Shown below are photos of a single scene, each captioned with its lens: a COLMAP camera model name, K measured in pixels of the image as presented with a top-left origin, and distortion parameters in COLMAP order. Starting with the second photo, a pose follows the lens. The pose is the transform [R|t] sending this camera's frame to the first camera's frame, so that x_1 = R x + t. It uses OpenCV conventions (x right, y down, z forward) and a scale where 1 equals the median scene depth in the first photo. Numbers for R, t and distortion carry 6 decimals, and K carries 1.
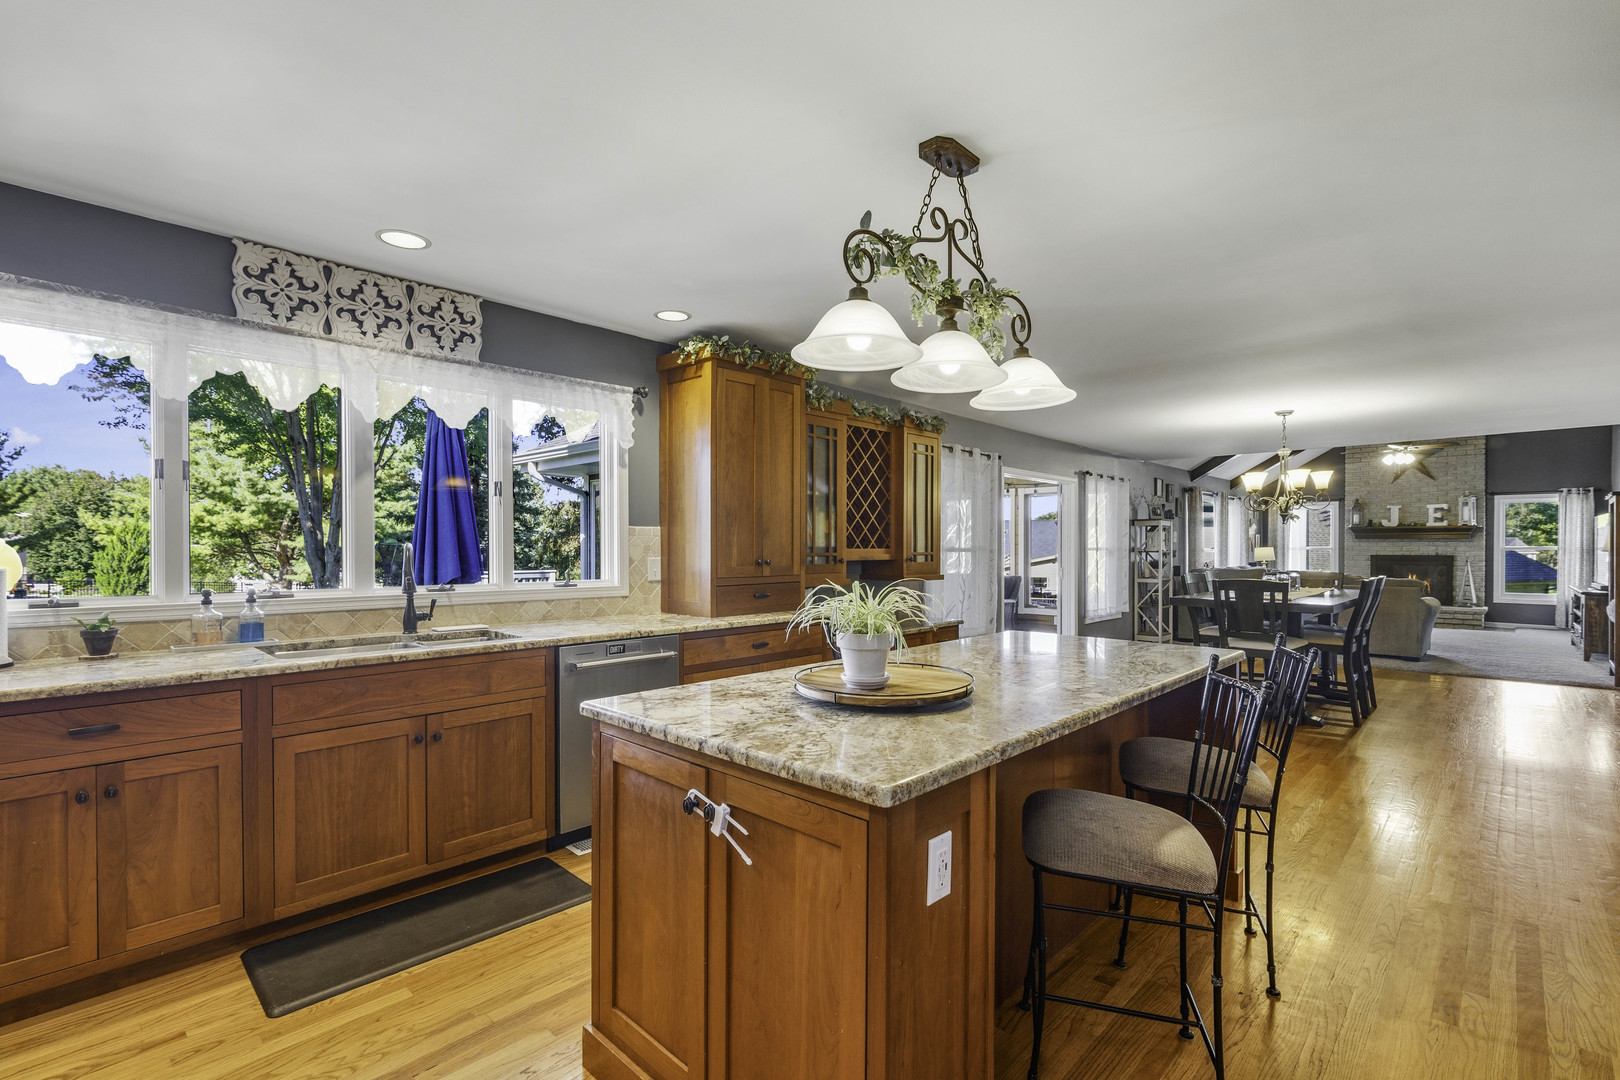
lens RADIAL K [[732.8, 0, 809.7], [0, 732.8, 547.3], [0, 0, 1]] dist [0.001536, -0.000355]
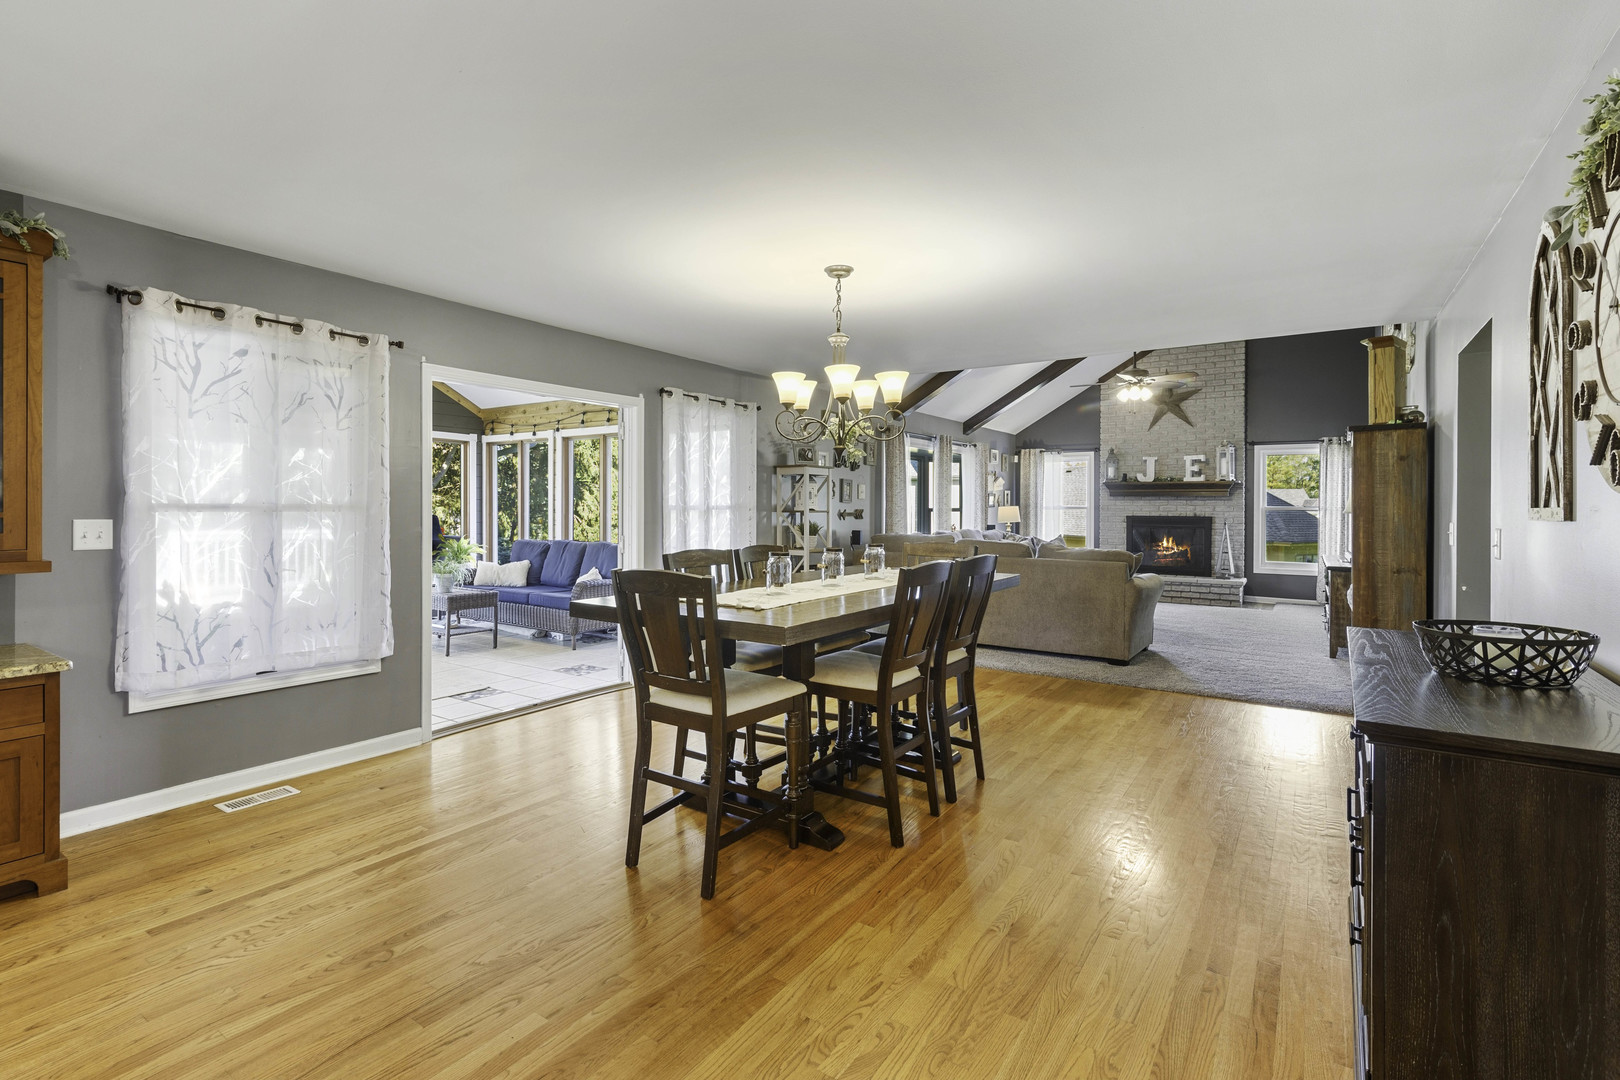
lens RADIAL K [[732.8, 0, 819.5], [0, 732.8, 504.7], [0, 0, 1]] dist [0.001536, -0.000355]
pose [[0.987686, 0.003799, 0.156402, 0.308669], [-0.003615, 0.999992, -0.001459, 0.000210], [-0.156406, 0.000876, 0.987692, 0.247323]]
